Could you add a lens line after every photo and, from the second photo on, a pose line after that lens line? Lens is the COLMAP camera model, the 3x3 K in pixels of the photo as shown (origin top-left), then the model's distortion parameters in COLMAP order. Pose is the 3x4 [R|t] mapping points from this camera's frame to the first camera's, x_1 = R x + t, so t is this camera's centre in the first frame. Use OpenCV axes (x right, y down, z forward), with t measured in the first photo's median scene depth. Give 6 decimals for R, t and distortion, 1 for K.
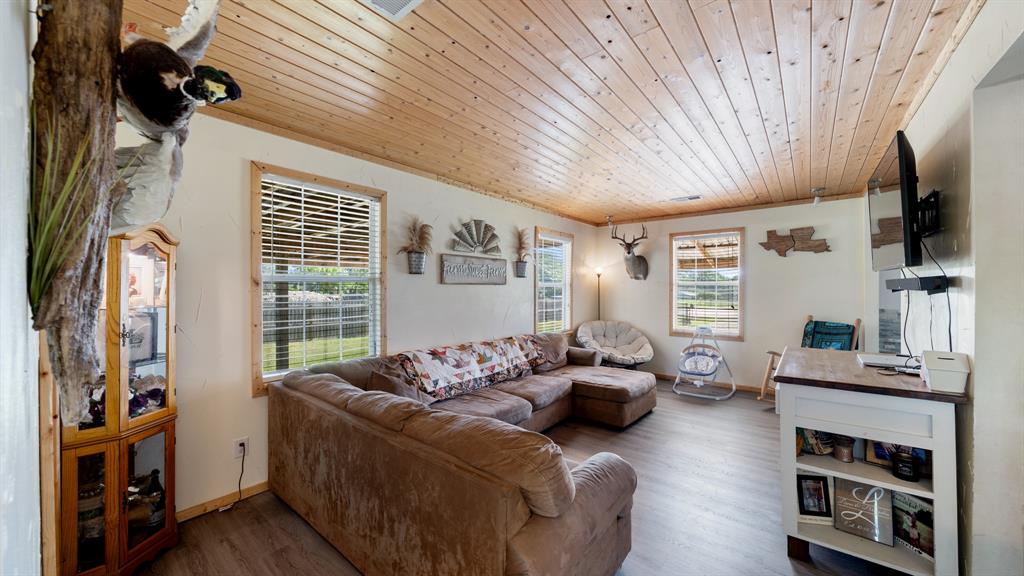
lens RADIAL K [[357.0, 0, 511.8], [0, 357.0, 285.7], [0, 0, 1]] dist [-0.009501, 0.000097]
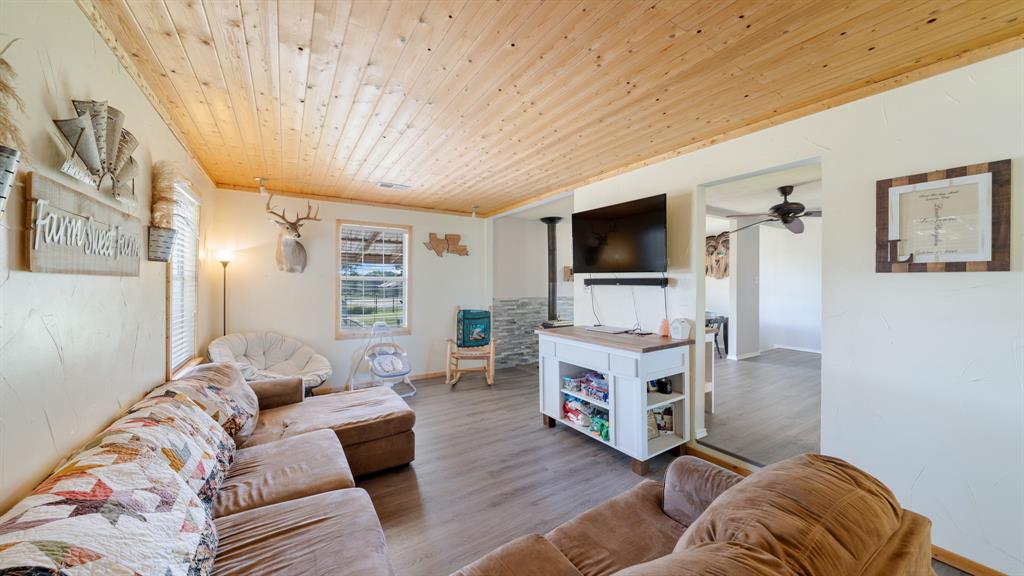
lens RADIAL K [[357.0, 0, 513.1], [0, 357.0, 284.9], [0, 0, 1]] dist [-0.009501, 0.000097]
pose [[0.308330, -0.003787, 0.951272, -0.285049], [-0.007962, 0.999947, 0.006561, 0.000979], [-0.951246, -0.009597, 0.308283, 0.422071]]
